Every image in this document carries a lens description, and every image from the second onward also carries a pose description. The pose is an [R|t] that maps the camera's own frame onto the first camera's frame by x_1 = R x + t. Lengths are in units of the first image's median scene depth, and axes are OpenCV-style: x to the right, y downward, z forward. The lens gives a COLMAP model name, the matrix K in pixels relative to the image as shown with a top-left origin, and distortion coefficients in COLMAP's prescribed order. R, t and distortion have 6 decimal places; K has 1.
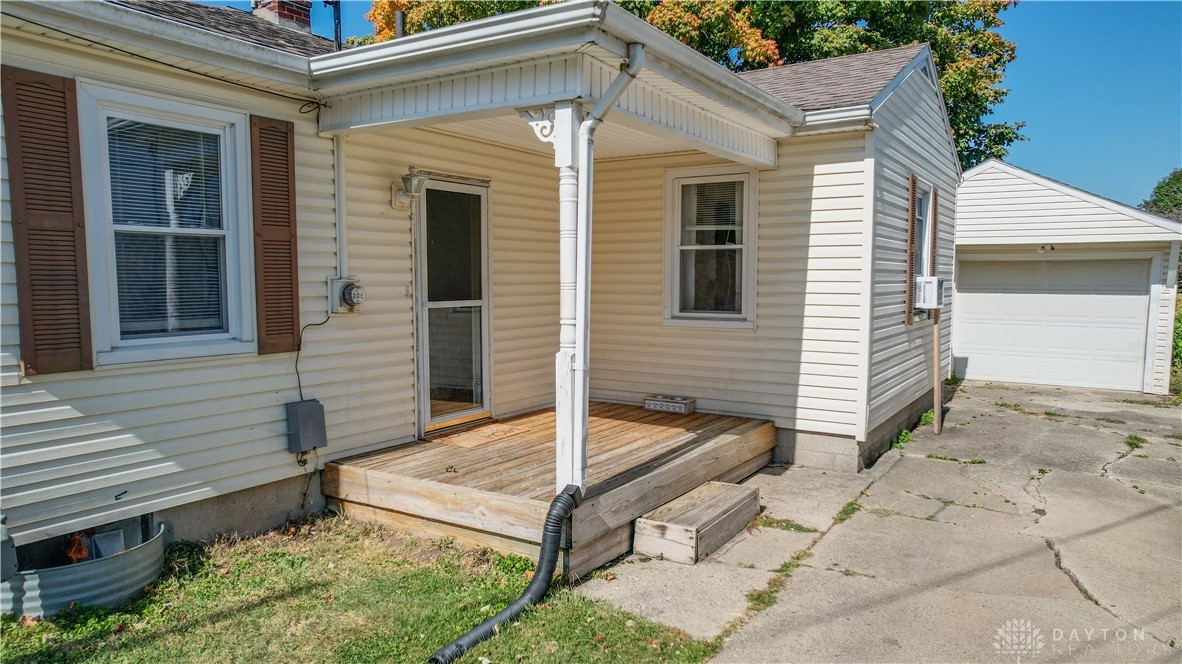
lens RADIAL K [[758.5, 0, 597.9], [0, 758.5, 338.0], [0, 0, 1]] dist [-0.077046, 0.086606]
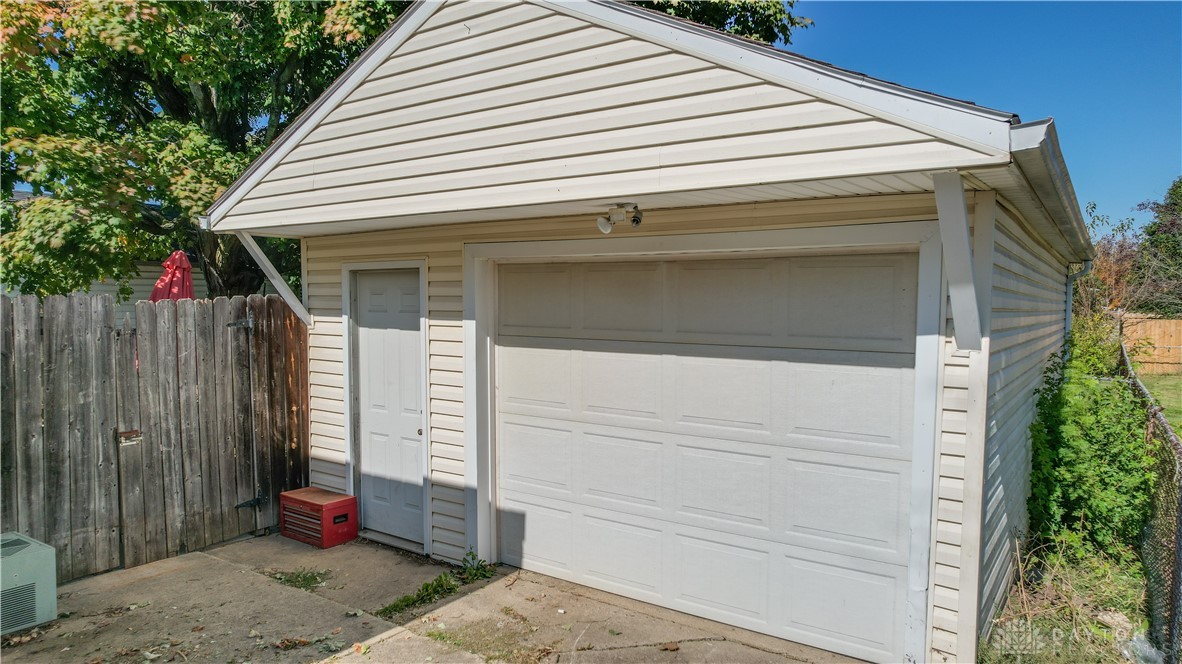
lens RADIAL K [[758.5, 0, 597.9], [0, 758.5, 338.0], [0, 0, 1]] dist [-0.077046, 0.086606]
pose [[0.999589, -0.002420, -0.028579, 0.611656], [0.001773, 0.999742, -0.022647, -0.062615], [0.028626, 0.022587, 0.999335, 0.685145]]
